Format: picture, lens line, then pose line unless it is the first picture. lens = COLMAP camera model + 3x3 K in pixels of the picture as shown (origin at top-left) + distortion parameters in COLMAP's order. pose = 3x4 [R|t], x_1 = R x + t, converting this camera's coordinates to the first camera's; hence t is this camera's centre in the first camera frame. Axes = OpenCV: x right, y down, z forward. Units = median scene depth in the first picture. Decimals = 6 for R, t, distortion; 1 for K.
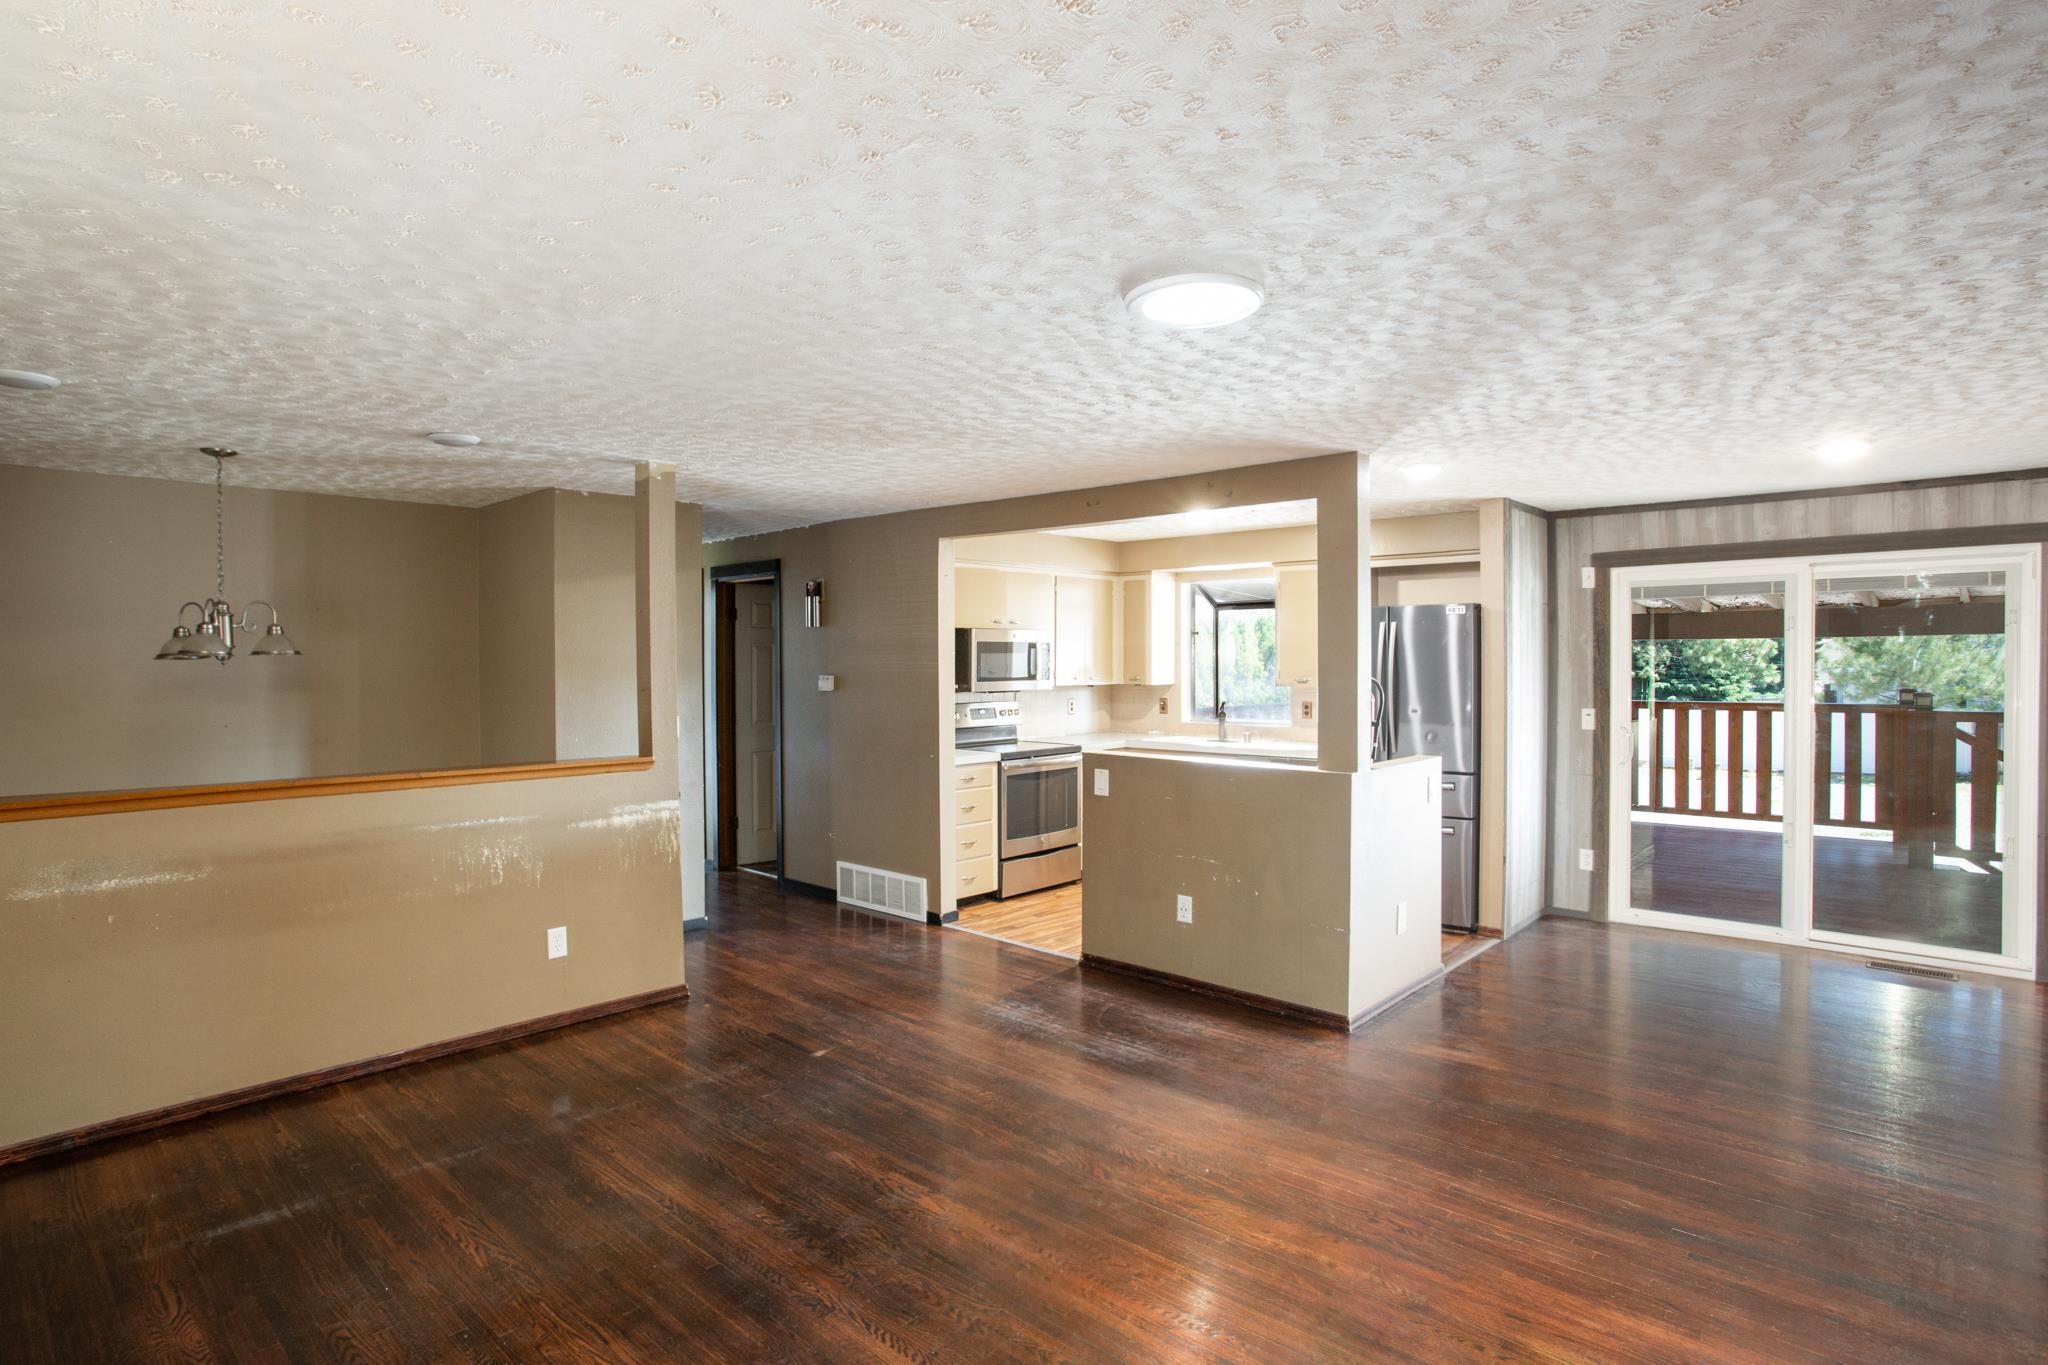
lens RADIAL K [[1075.4, 0, 1018.5], [0, 1075.4, 660.3], [0, 0, 1]] dist [-0.040097, -0.000361]
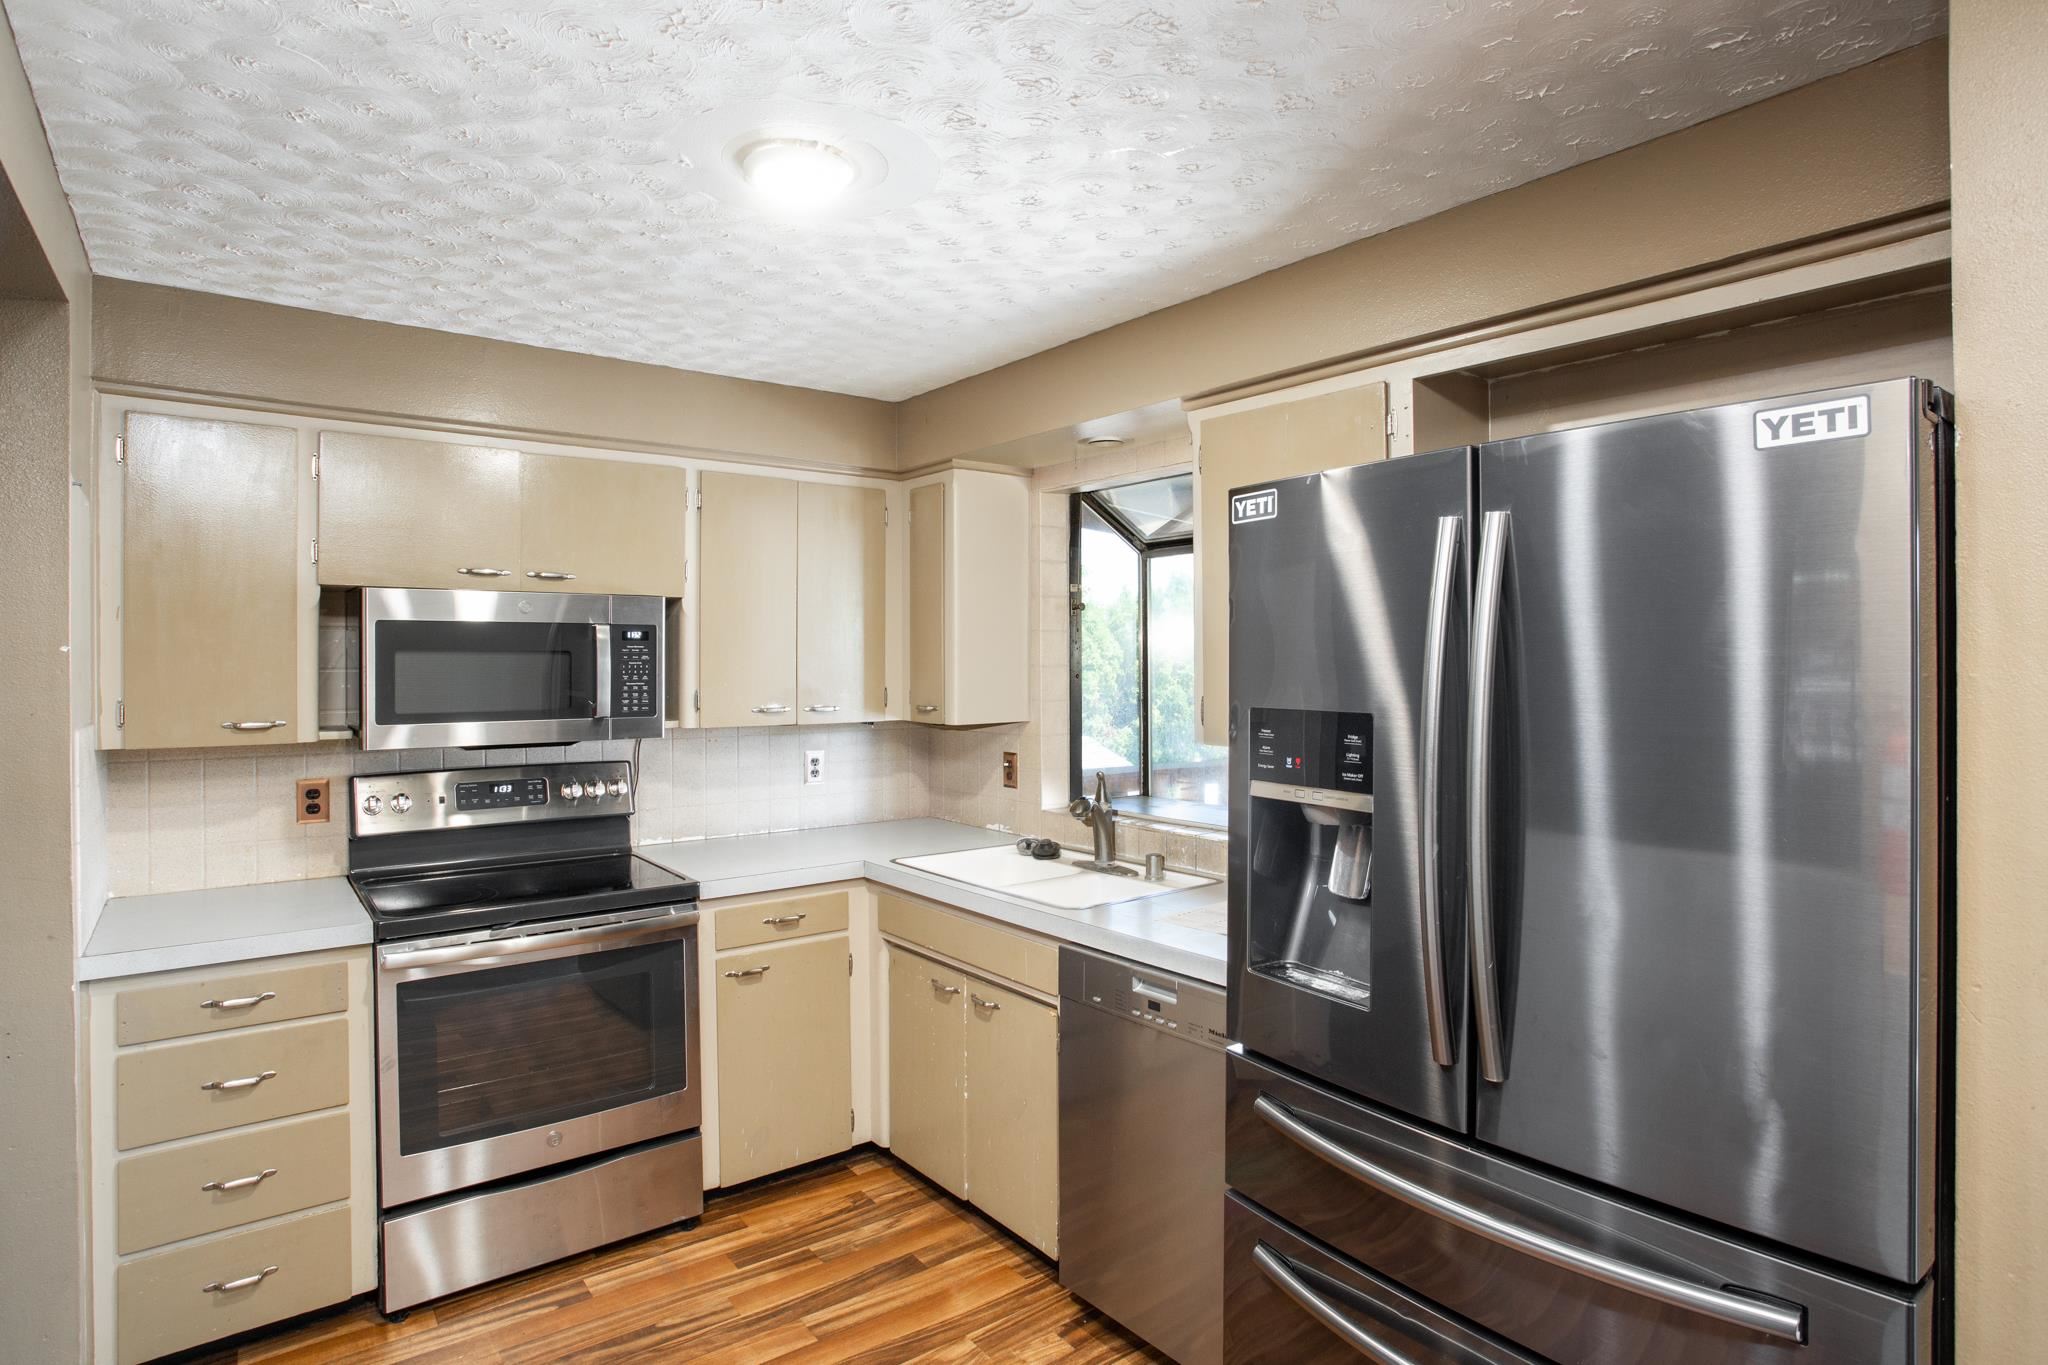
lens RADIAL K [[1075.4, 0, 1018.5], [0, 1075.4, 660.3], [0, 0, 1]] dist [-0.040097, -0.000361]
pose [[0.984516, 0.000169, -0.175295, 0.219852], [-0.000368, 0.999999, -0.001105, -0.002855], [0.175294, 0.001152, 0.984515, 0.574694]]
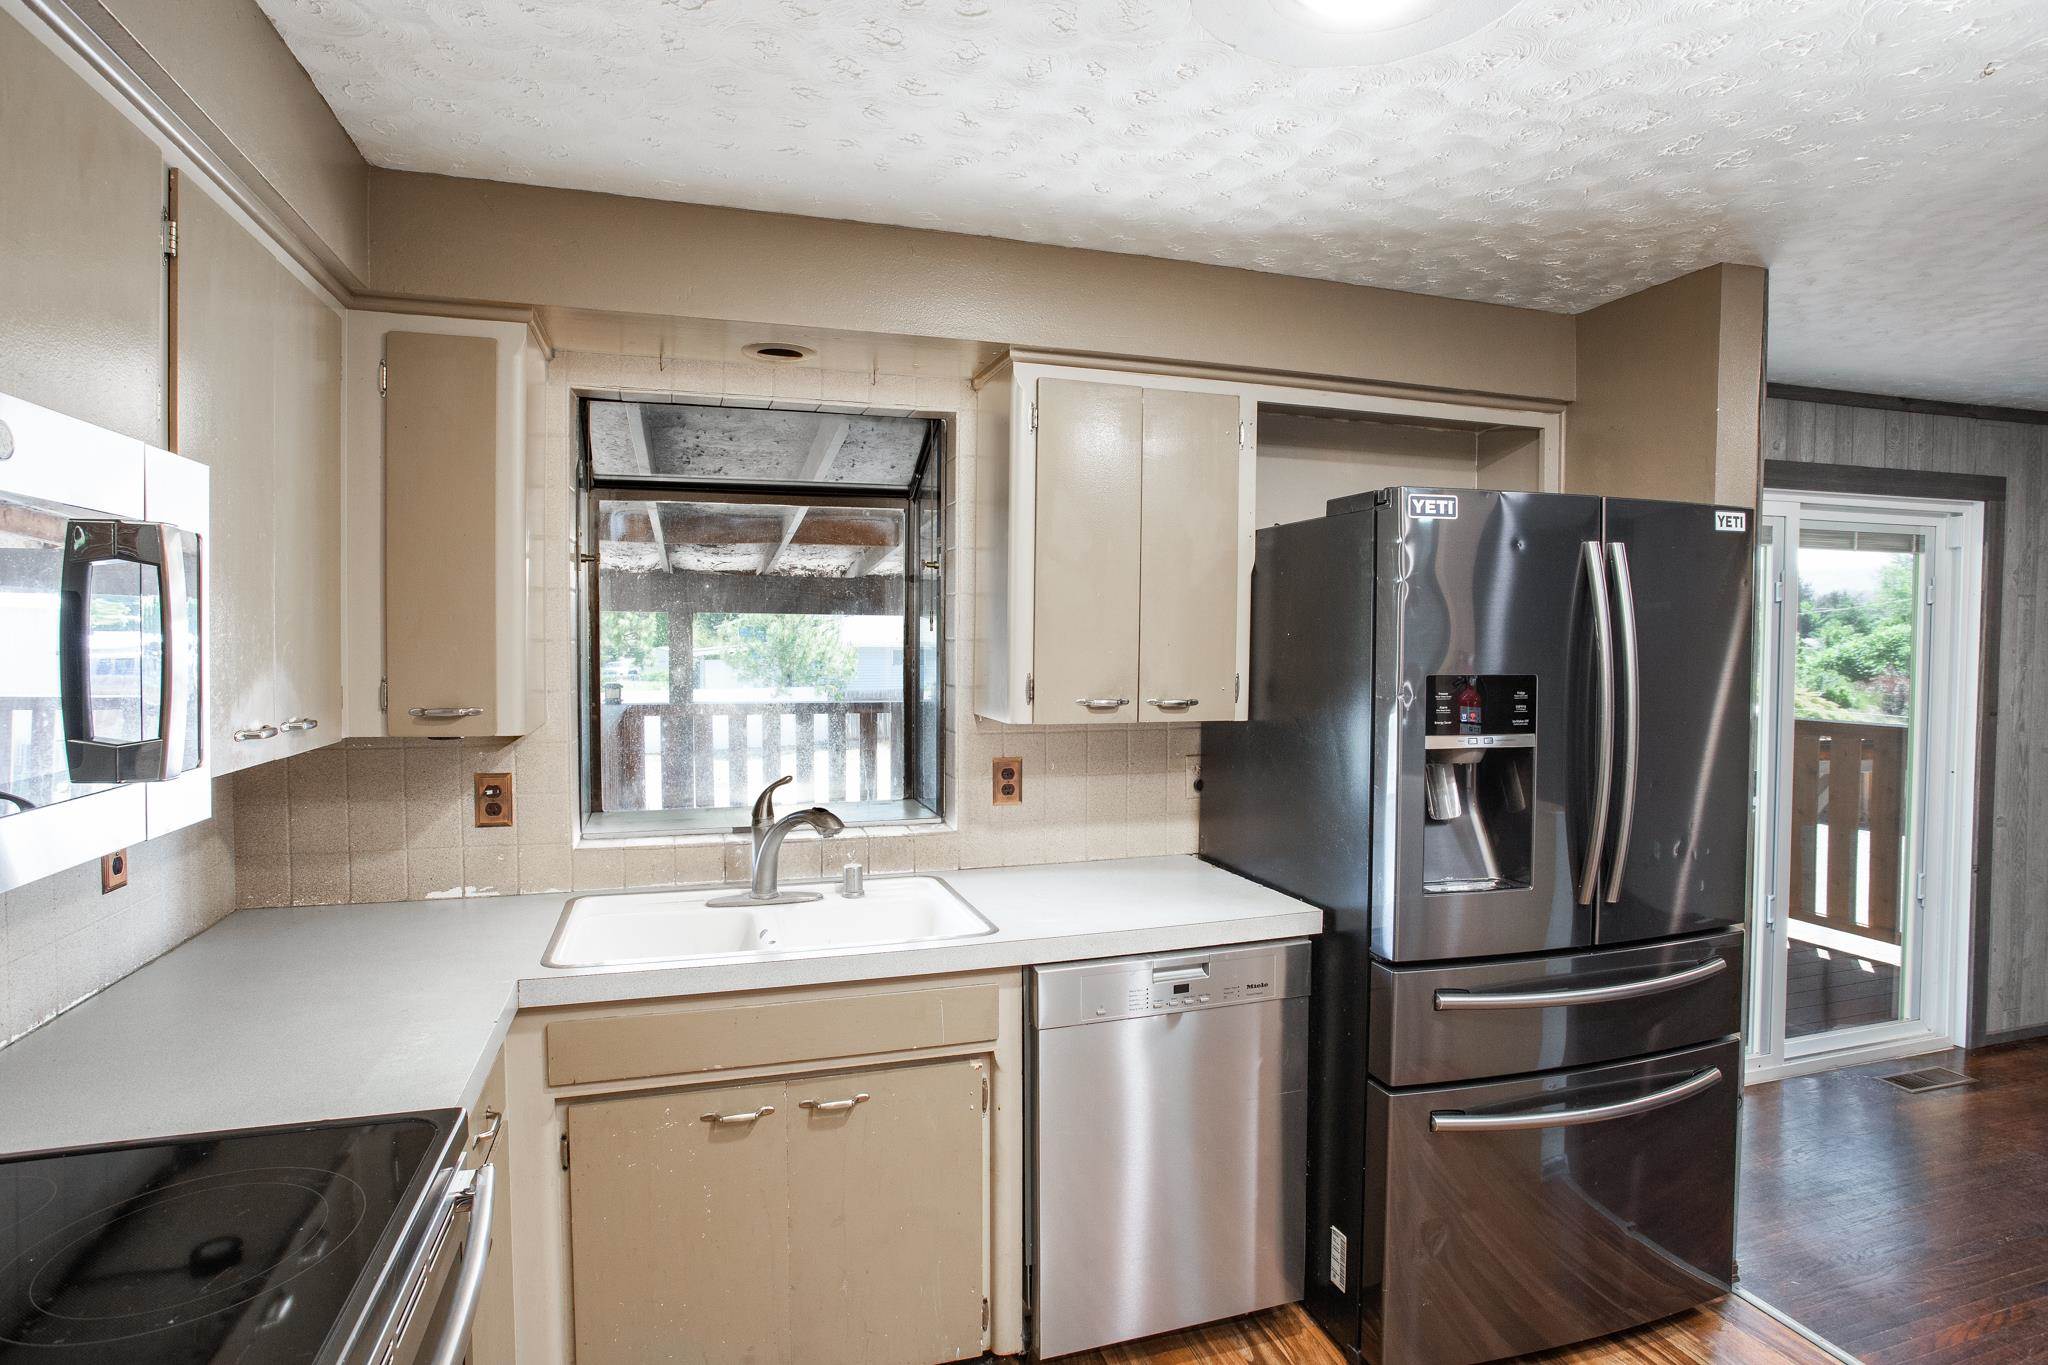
lens RADIAL K [[1075.4, 0, 1018.5], [0, 1075.4, 660.3], [0, 0, 1]] dist [-0.040097, -0.000361]
pose [[0.507799, -0.013211, 0.861374, -0.040542], [-0.005333, 0.999815, 0.018479, -0.001364], [-0.861459, -0.013977, 0.507634, 0.749061]]
